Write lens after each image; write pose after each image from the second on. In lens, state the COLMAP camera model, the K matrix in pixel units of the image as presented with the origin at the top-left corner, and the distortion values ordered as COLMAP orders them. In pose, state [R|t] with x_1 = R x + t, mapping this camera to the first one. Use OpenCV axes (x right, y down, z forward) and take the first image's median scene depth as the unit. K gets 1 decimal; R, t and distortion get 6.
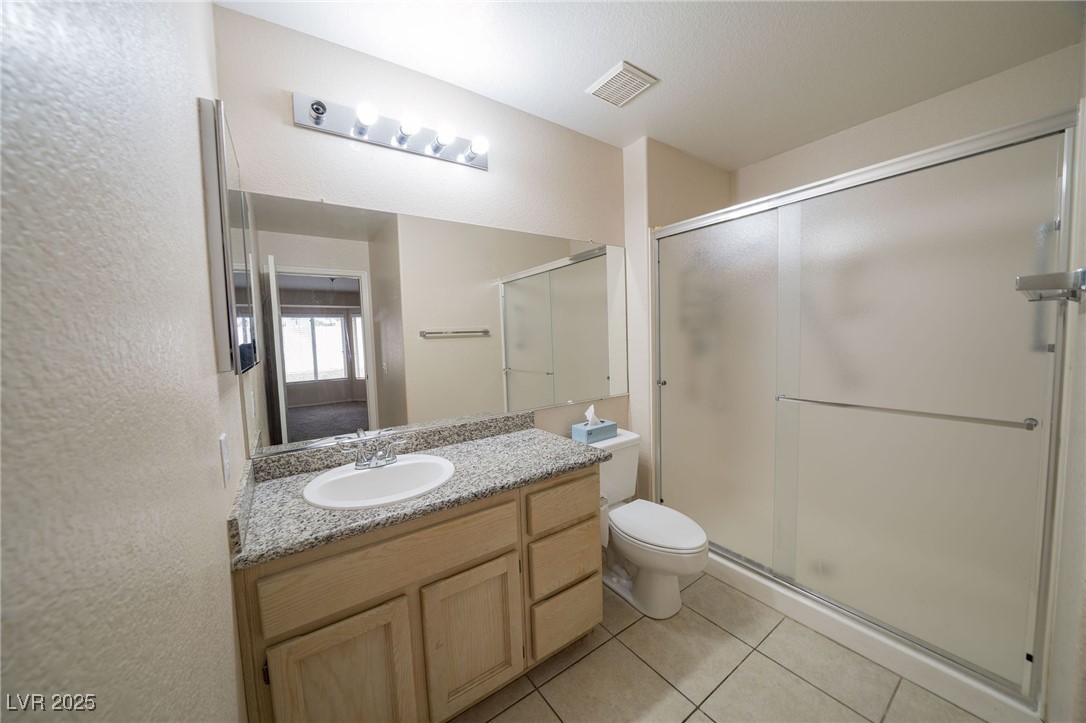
lens RADIAL K [[378.1, 0, 545.2], [0, 378.1, 360.6], [0, 0, 1]] dist [-0.023297, 0.001247]
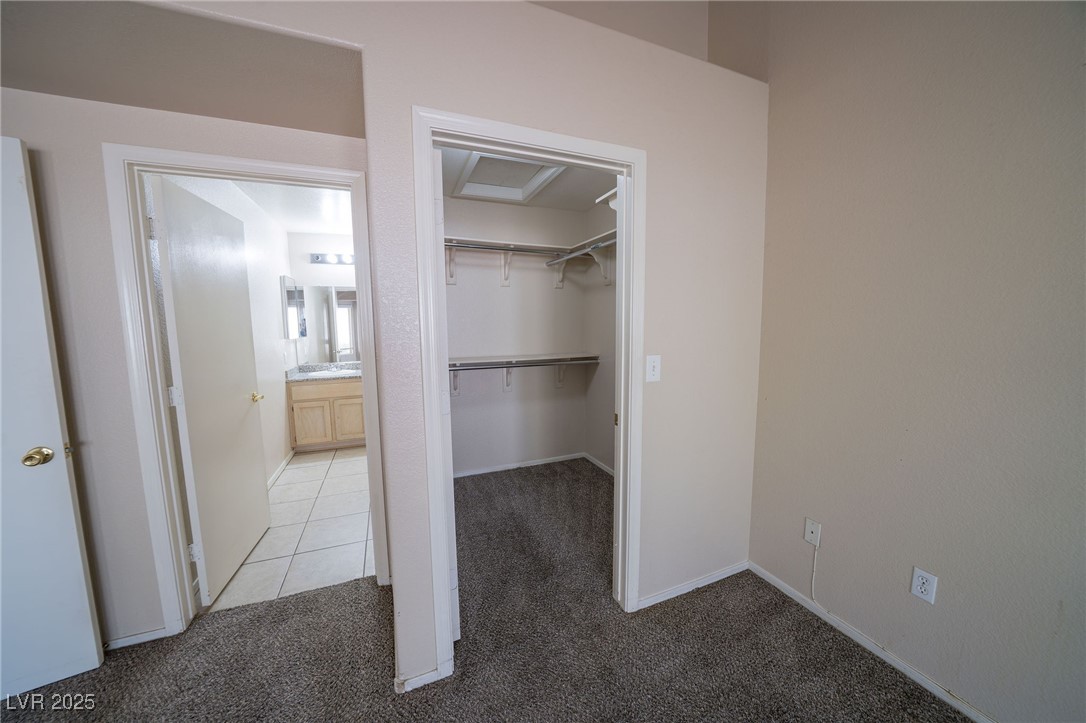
lens RADIAL K [[378.1, 0, 543.2], [0, 378.1, 361.7], [0, 0, 1]] dist [-0.023297, 0.001247]
pose [[0.979239, 0.062545, -0.192818, 2.486940], [-0.052122, 0.996916, 0.058668, -0.079706], [0.195893, -0.047400, 0.979479, -2.281129]]
